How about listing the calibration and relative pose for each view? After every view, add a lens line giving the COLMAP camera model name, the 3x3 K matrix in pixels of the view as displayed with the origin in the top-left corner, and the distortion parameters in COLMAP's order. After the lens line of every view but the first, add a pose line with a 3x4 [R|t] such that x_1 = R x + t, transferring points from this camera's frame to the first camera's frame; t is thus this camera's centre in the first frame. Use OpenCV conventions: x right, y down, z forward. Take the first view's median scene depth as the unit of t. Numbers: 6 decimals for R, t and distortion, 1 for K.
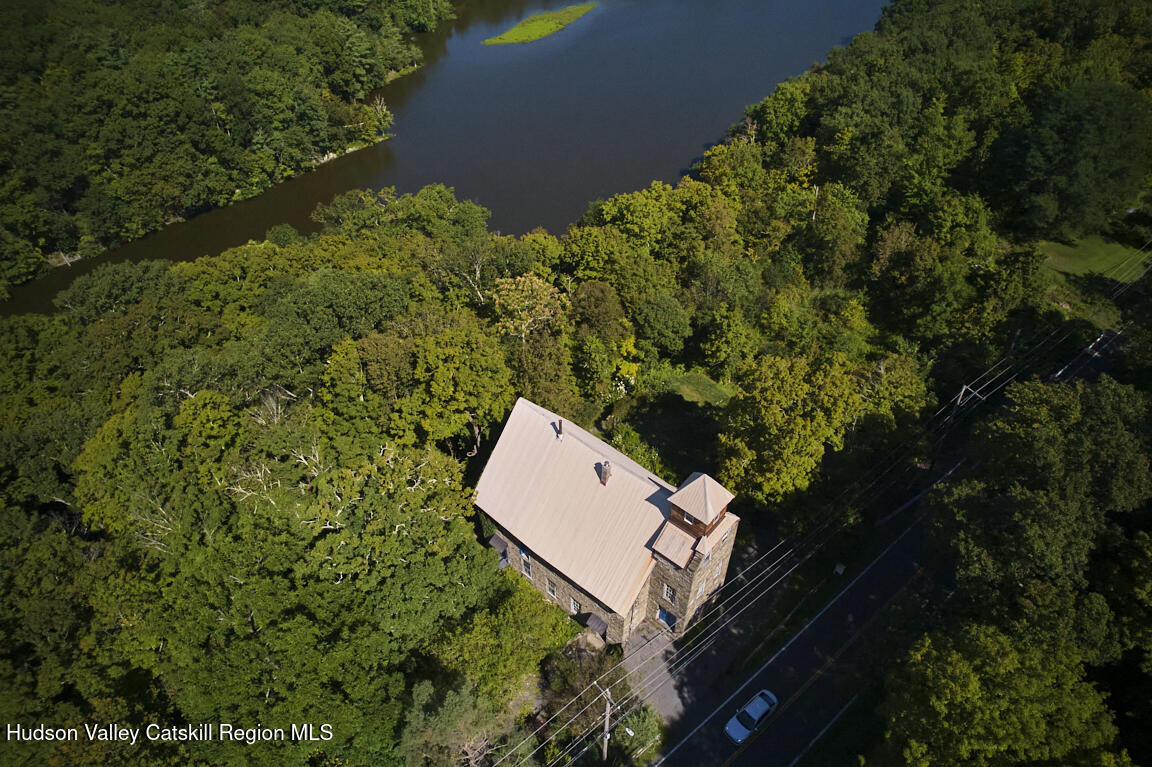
lens RADIAL K [[716.5, 0, 575.9], [0, 716.5, 377.0], [0, 0, 1]] dist [-0.035256, 0.003429]
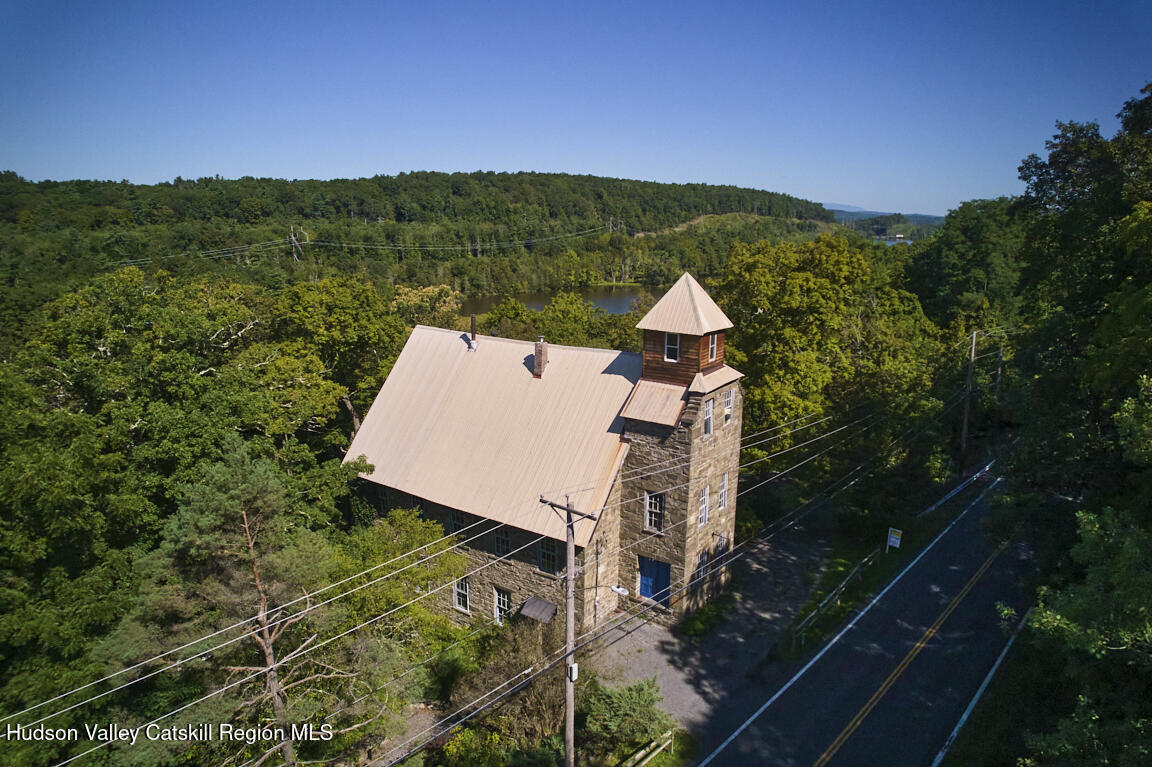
lens RADIAL K [[716.5, 0, 576.4], [0, 716.5, 380.6], [0, 0, 1]] dist [-0.035256, 0.003429]
pose [[0.992542, -0.020701, 0.120131, -0.003900], [0.074569, 0.882691, -0.464000, 0.272999], [-0.096434, 0.469497, 0.877652, 0.235174]]
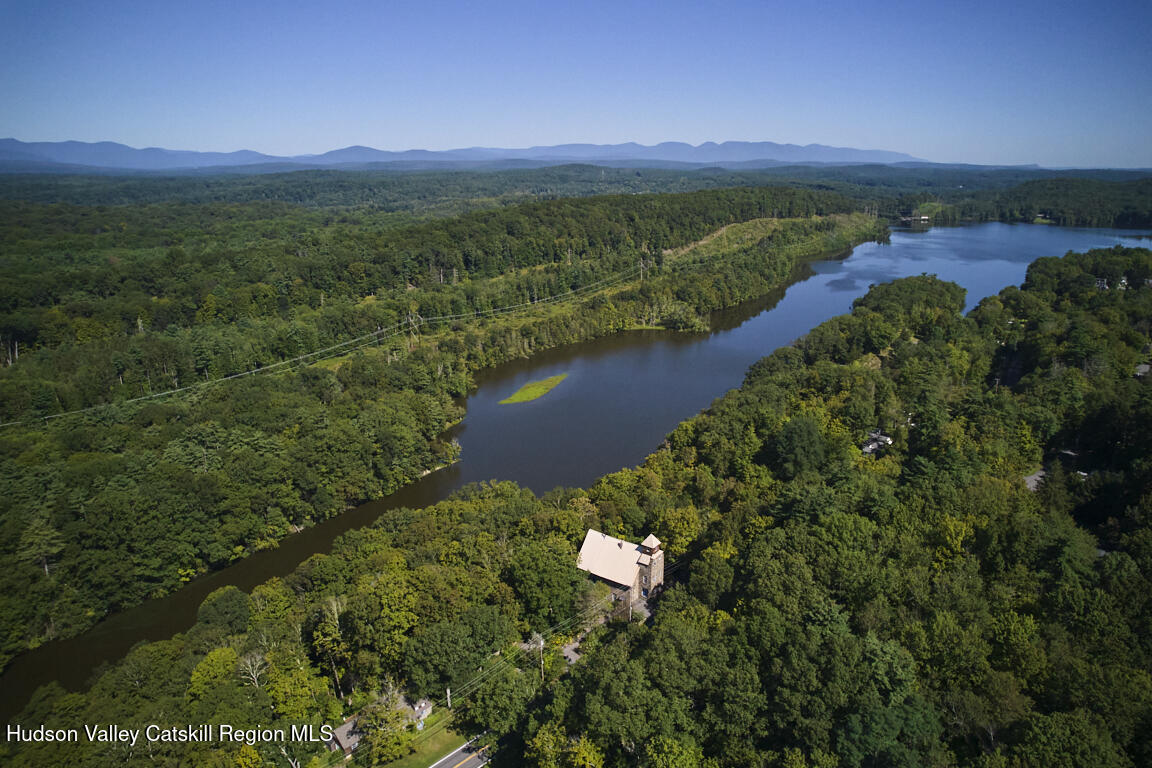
lens RADIAL K [[716.5, 0, 584.6], [0, 716.5, 390.7], [0, 0, 1]] dist [-0.035256, 0.003429]
pose [[0.995803, -0.037242, 0.083607, -0.208804], [0.068727, 0.907528, -0.414331, 0.472685], [-0.060445, 0.418338, 0.906278, -1.245582]]
